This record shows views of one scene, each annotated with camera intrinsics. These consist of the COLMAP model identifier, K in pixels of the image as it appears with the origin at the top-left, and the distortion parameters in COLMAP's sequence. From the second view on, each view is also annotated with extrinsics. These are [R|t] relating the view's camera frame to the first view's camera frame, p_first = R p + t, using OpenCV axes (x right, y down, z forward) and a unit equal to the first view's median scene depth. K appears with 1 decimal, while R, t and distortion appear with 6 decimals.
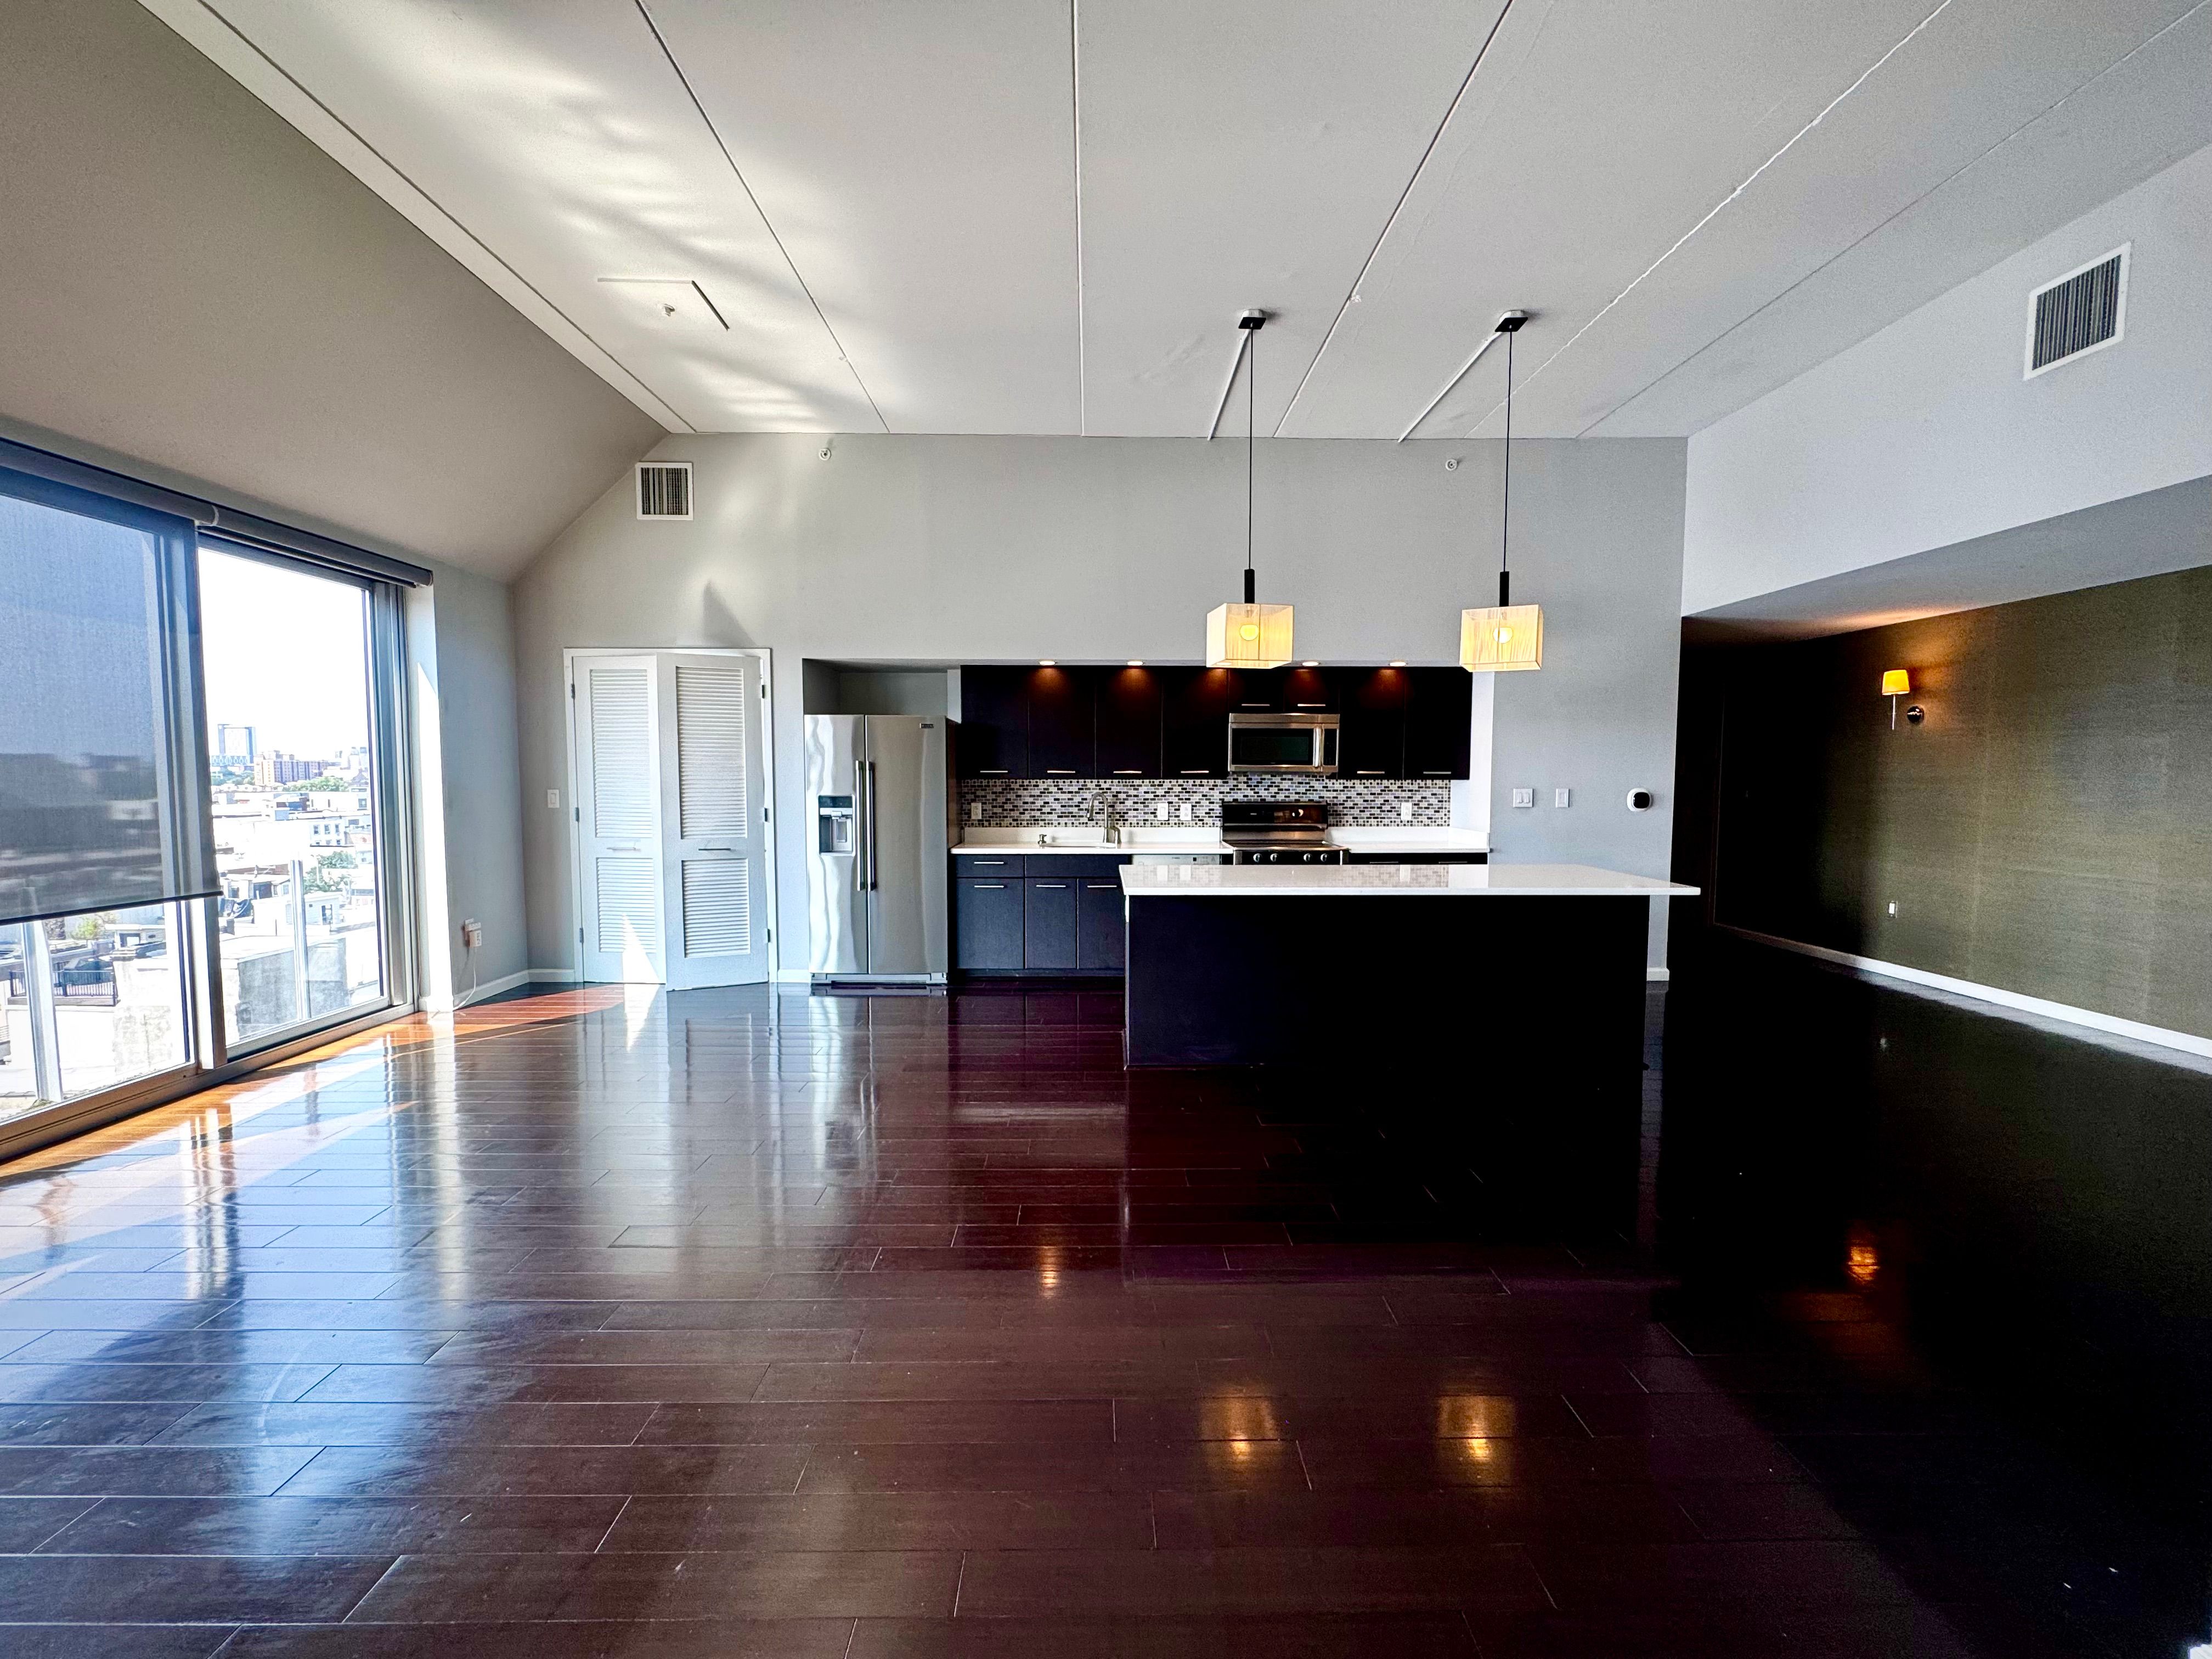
lens RADIAL K [[887.8, 0, 1114.6], [0, 887.8, 832.1], [0, 0, 1]] dist [-0.001944, 0.000056]
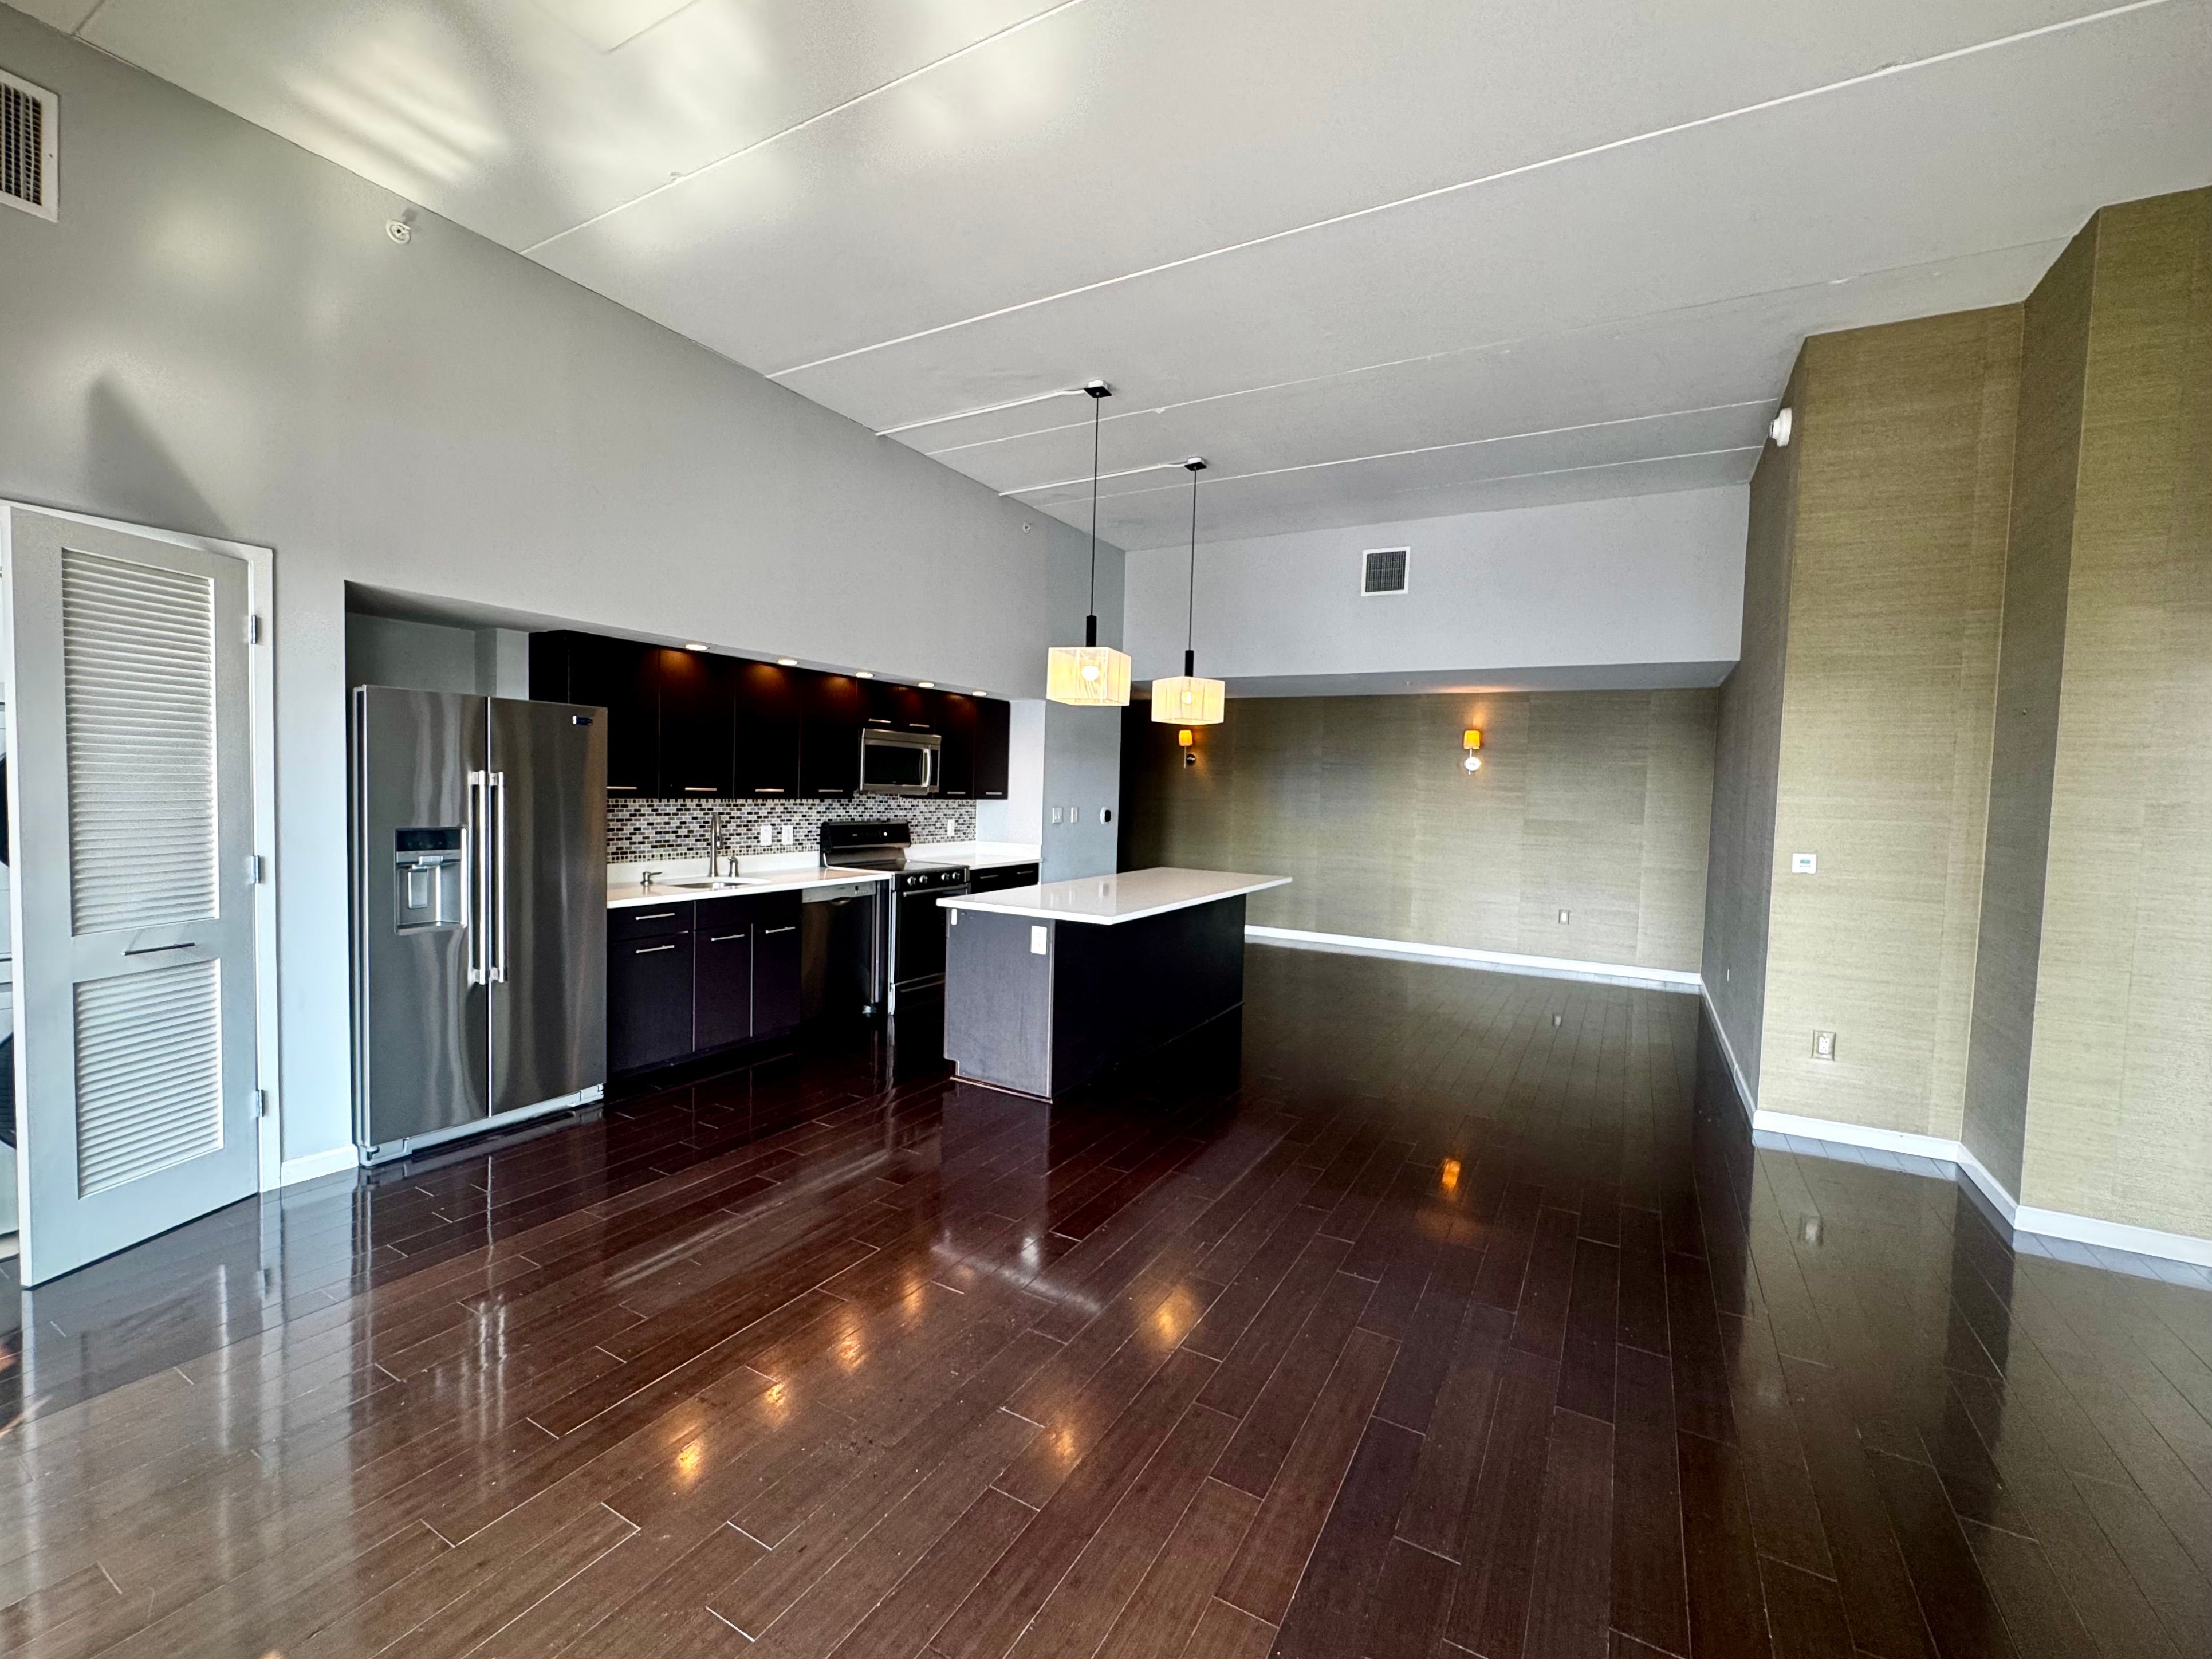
lens RADIAL K [[887.9, 0, 1162.1], [0, 887.9, 824.4], [0, 0, 1]] dist [-0.001944, 0.000056]
pose [[0.505588, -0.020194, 0.862538, -0.492419], [0.028731, 0.999566, 0.006562, -0.029049], [-0.862296, 0.021464, 0.505949, 0.250368]]
